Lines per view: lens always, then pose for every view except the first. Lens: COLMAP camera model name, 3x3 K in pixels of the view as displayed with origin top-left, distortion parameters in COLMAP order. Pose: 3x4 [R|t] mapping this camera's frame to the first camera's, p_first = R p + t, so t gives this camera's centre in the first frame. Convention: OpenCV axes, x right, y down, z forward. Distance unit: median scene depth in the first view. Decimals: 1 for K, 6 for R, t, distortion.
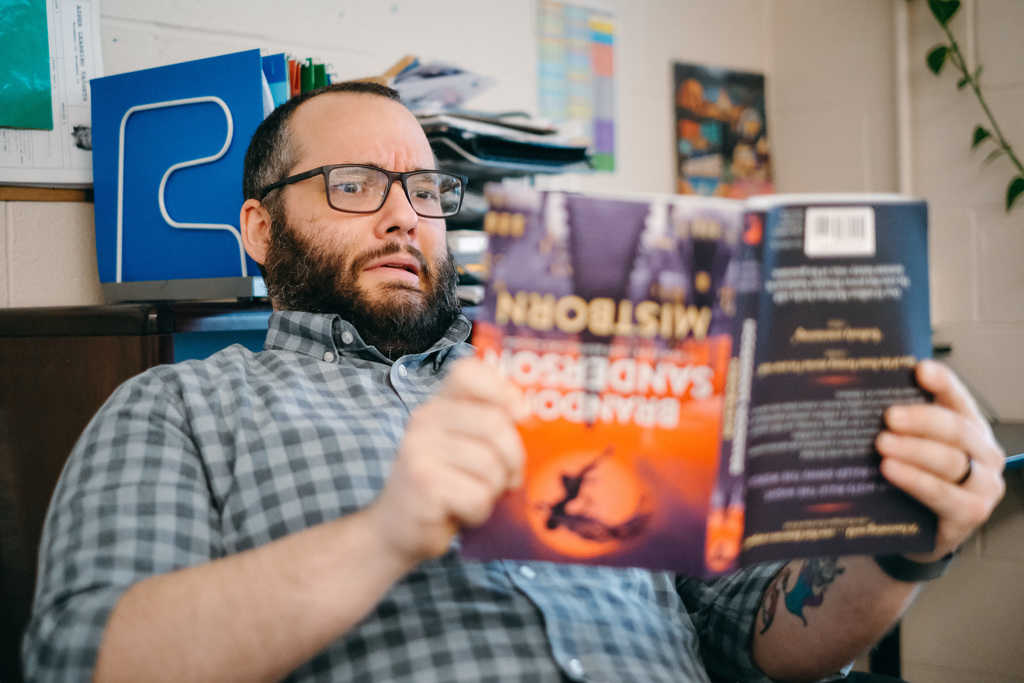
lens RADIAL K [[1573.4, 0, 511.9], [0, 1573.4, 342.0], [0, 0, 1]] dist [-0.019786, 0.000000]
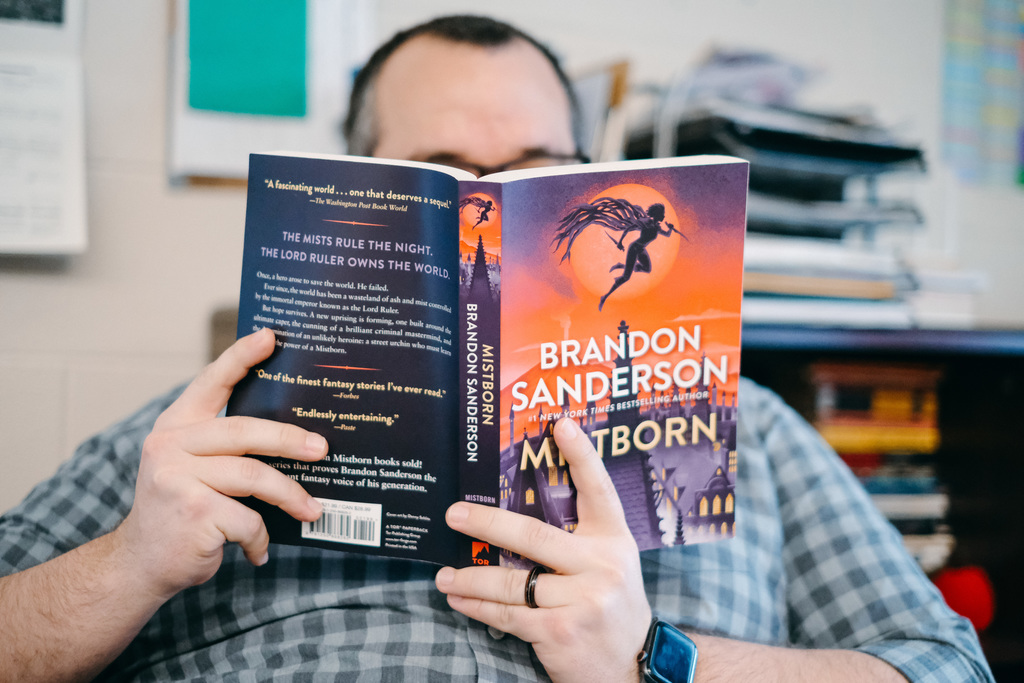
lens RADIAL K [[1573.4, 0, 512.2], [0, 1573.4, 342.5], [0, 0, 1]] dist [-0.019786, 0.000000]
pose [[-0.985765, -0.110182, 0.126994, -0.003701], [0.117414, -0.991777, 0.050918, 0.003415], [0.120339, 0.065104, 0.990596, 0.113505]]
